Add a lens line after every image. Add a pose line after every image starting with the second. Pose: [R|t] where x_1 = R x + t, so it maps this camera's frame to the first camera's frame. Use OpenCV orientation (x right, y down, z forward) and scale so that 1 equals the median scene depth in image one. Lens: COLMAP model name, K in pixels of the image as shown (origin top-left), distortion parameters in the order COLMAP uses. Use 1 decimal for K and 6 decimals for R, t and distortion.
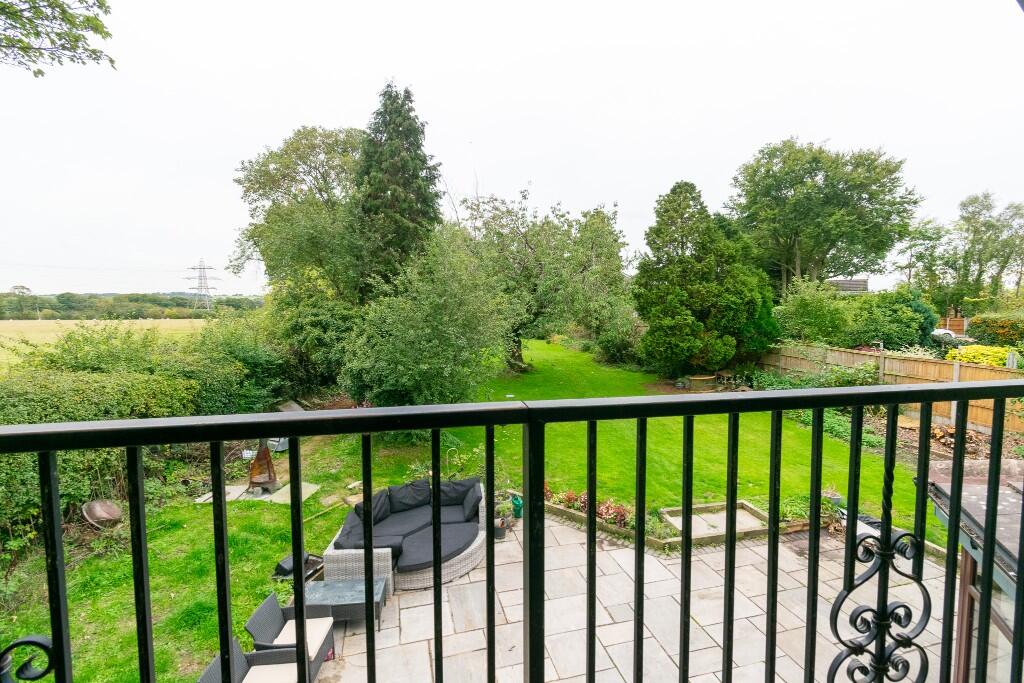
lens RADIAL K [[451.5, 0, 513.8], [0, 451.5, 335.5], [0, 0, 1]] dist [0.000013, -0.000129]
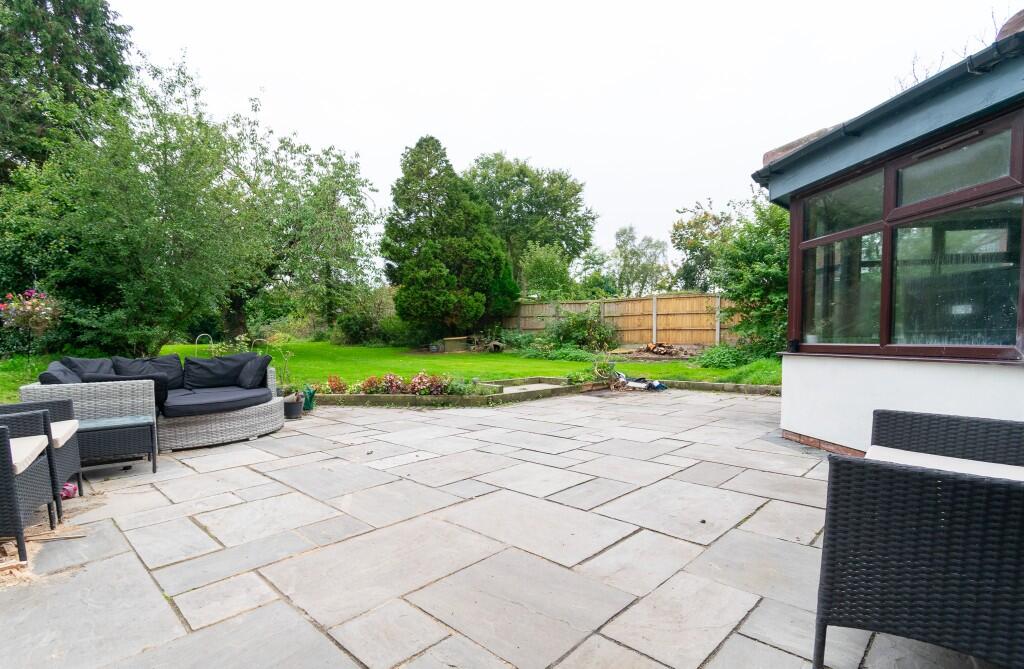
lens RADIAL K [[493.4, 0, 466.2], [0, 493.4, 364.0], [0, 0, 1]] dist [-0.000638, -0.000092]
pose [[0.876649, -0.030430, 0.480168, -0.072793], [0.042237, 0.999012, -0.013801, 0.159104], [-0.479274, 0.032379, 0.877068, 0.054376]]
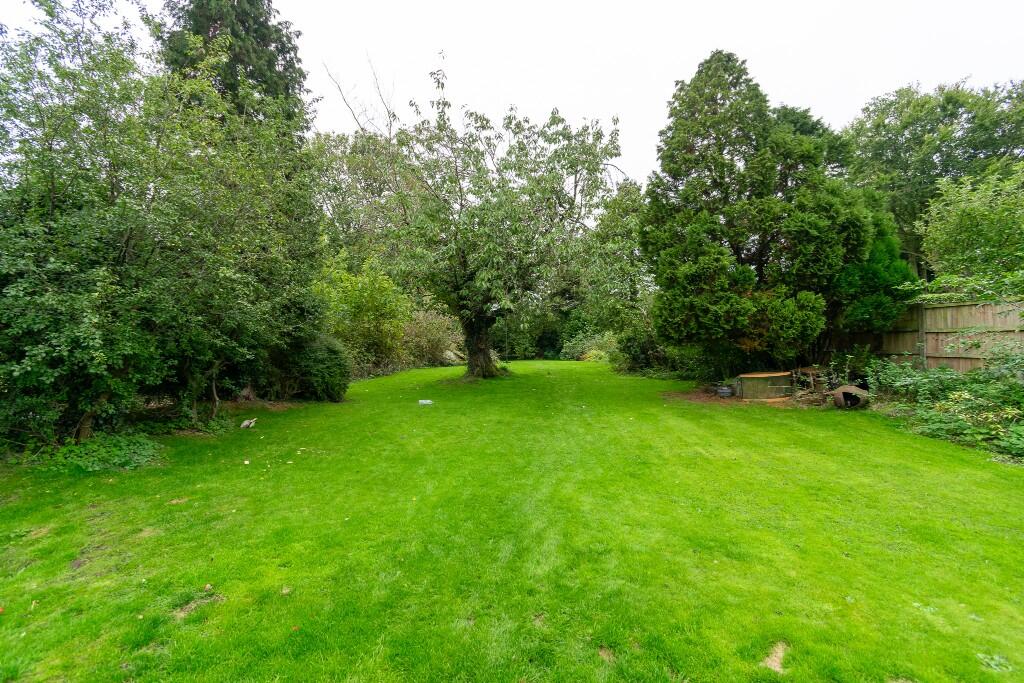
lens RADIAL K [[451.5, 0, 513.8], [0, 451.5, 335.5], [0, 0, 1]] dist [0.000013, -0.000129]
pose [[0.982511, -0.015508, -0.185560, 0.212316], [-0.003050, 0.995052, -0.099310, 0.097565], [0.186182, 0.098139, 0.977602, 0.384363]]
